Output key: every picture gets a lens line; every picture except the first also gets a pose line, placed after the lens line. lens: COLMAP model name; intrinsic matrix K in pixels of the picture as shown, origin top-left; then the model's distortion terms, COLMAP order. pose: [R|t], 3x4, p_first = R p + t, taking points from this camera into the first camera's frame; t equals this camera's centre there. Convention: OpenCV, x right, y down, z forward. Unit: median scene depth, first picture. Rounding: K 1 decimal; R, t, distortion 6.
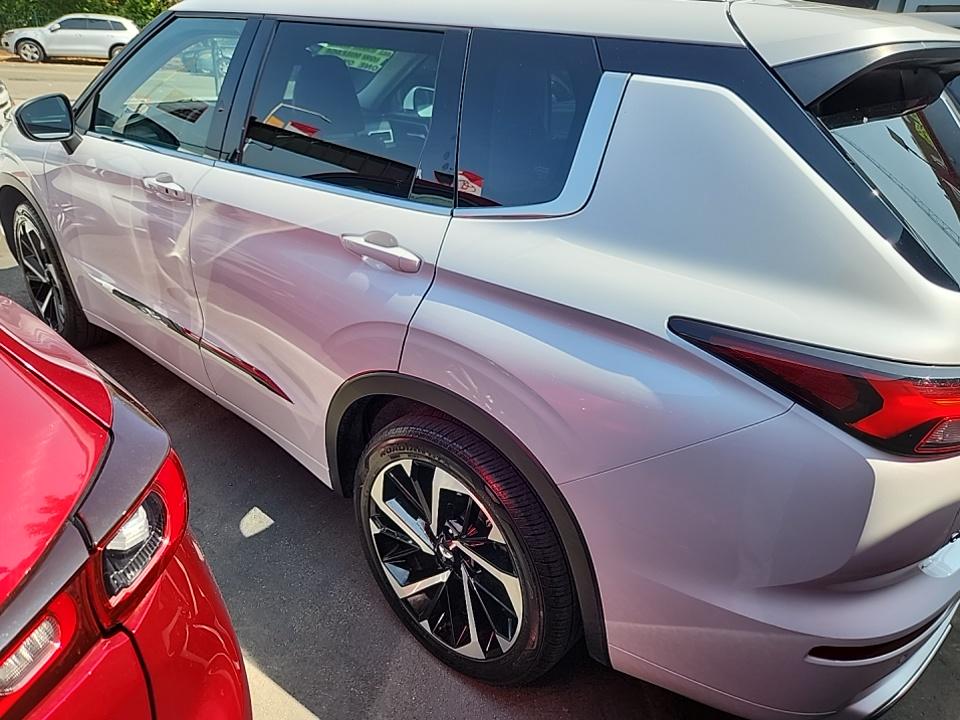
lens RADIAL K [[661.3, 0, 480.0], [0, 661.3, 360.0], [0, 0, 1]] dist [0.077719, -0.081061]
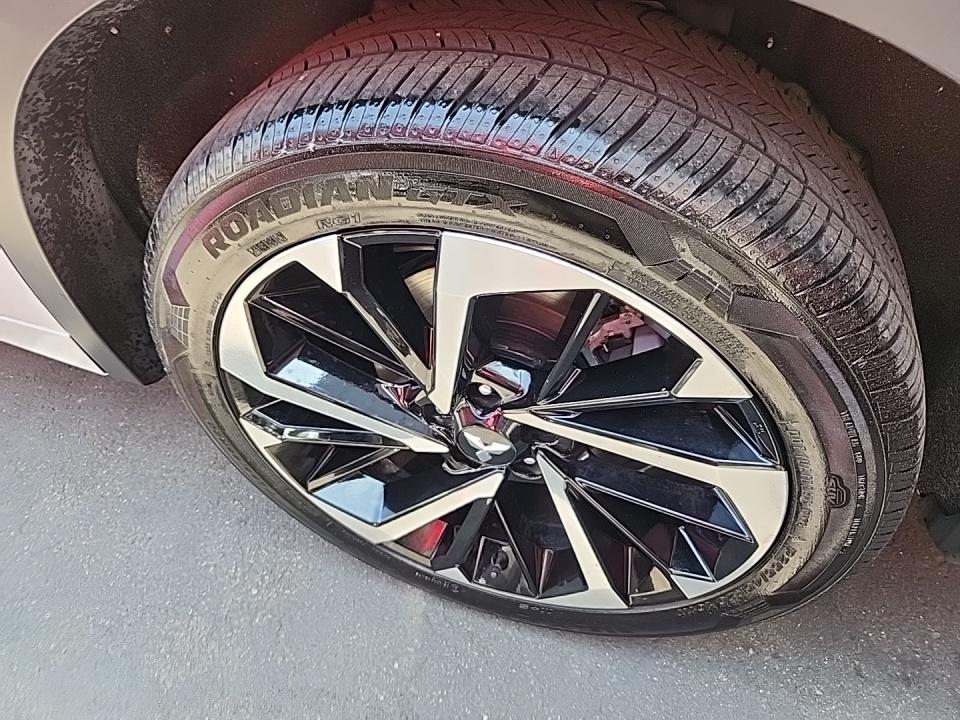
lens RADIAL K [[661.3, 0, 480.0], [0, 661.3, 360.0], [0, 0, 1]] dist [0.077719, -0.081061]
pose [[0.911788, -0.344610, 0.223354, -0.124562], [0.236601, 0.885374, 0.400166, 0.093639], [-0.335653, -0.312021, 0.888808, 0.677559]]
